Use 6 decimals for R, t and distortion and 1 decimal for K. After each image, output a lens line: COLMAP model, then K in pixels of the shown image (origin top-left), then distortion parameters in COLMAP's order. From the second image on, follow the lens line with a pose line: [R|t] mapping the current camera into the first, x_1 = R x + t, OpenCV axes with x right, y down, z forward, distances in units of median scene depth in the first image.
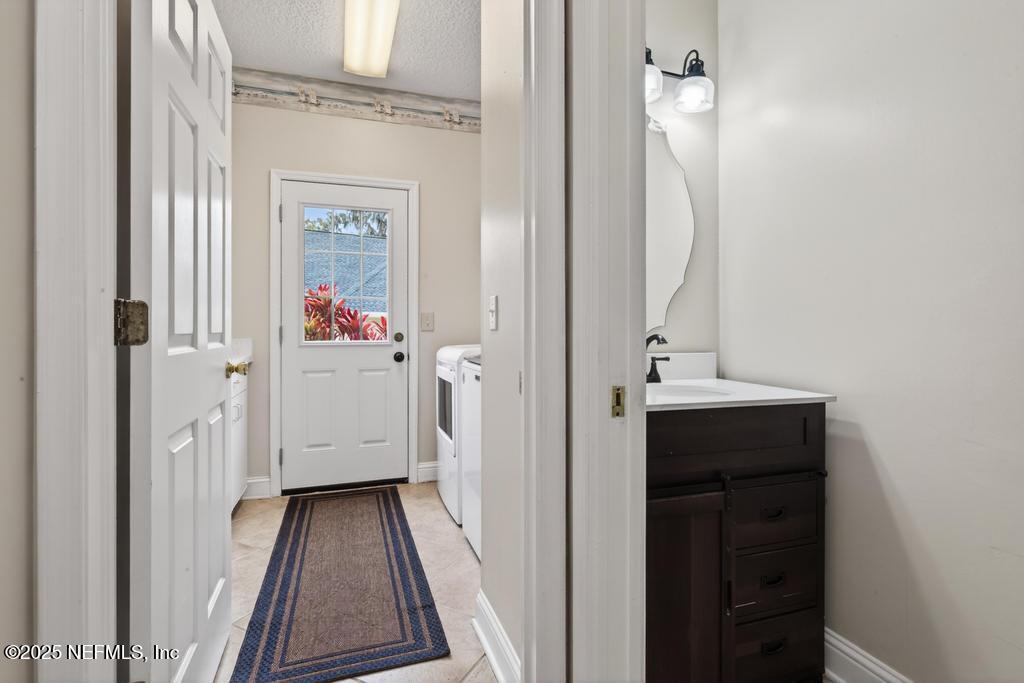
lens RADIAL K [[475.2, 0, 507.9], [0, 475.2, 329.6], [0, 0, 1]] dist [0.002104, 0.000079]
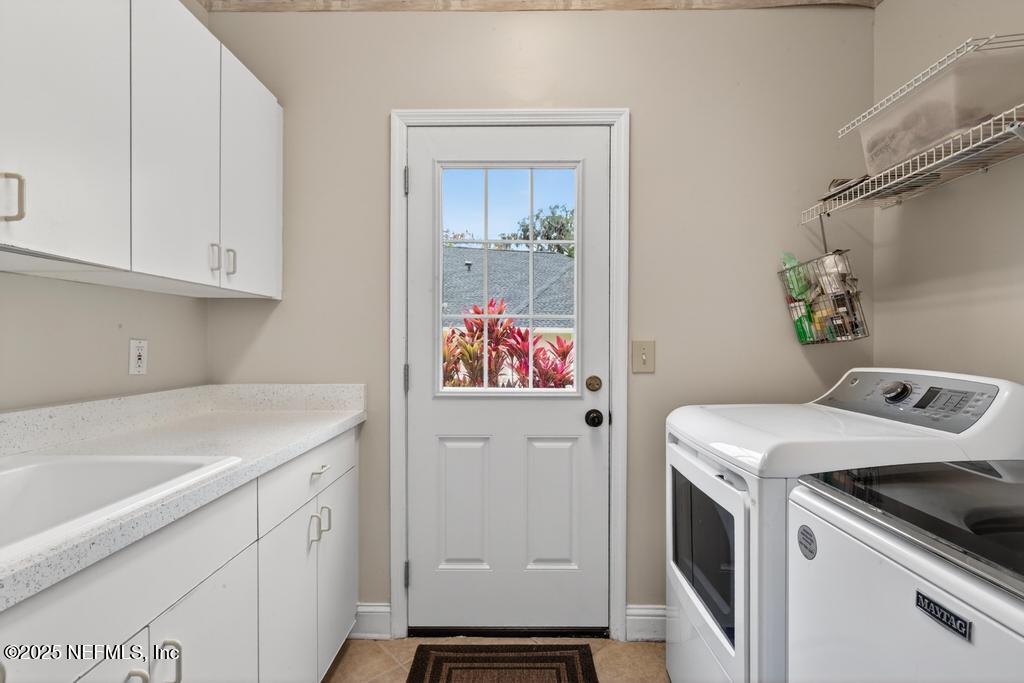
lens RADIAL K [[475.2, 0, 507.9], [0, 475.2, 329.6], [0, 0, 1]] dist [0.002104, 0.000079]
pose [[0.938178, -0.006147, -0.346099, -0.128274], [-0.004378, 0.999552, -0.029622, -0.031731], [0.346126, 0.029306, 0.937730, 0.425708]]
